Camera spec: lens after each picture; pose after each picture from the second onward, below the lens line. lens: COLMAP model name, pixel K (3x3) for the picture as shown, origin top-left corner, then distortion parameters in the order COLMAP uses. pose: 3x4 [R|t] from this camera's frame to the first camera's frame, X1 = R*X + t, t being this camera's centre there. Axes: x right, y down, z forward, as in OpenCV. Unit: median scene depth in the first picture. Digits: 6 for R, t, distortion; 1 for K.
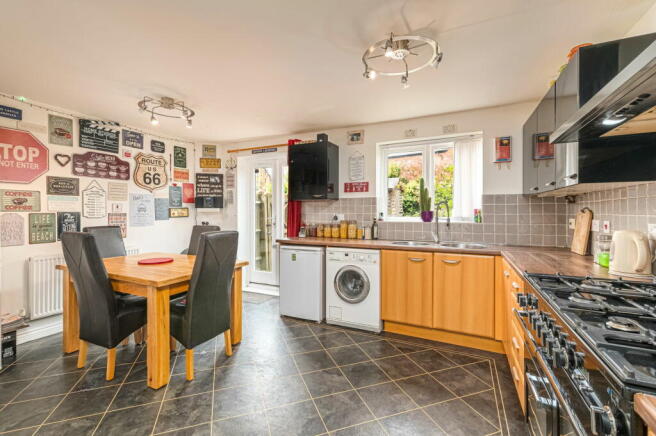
lens RADIAL K [[286.4, 0, 326.7], [0, 286.4, 214.1], [0, 0, 1]] dist [0.001959, 0.000143]
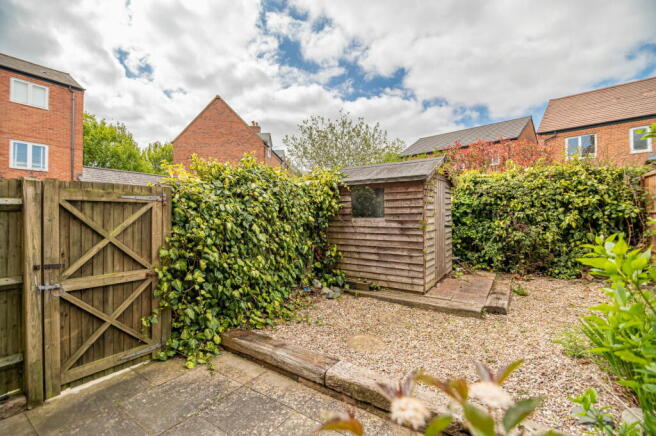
lens RADIAL K [[286.4, 0, 328.5], [0, 286.4, 215.7], [0, 0, 1]] dist [0.001959, 0.000143]
pose [[0.987694, 0.016330, -0.155546, 0.118946], [-0.017052, 0.999849, -0.003312, -0.017756], [0.155469, 0.005924, 0.987823, 0.426700]]
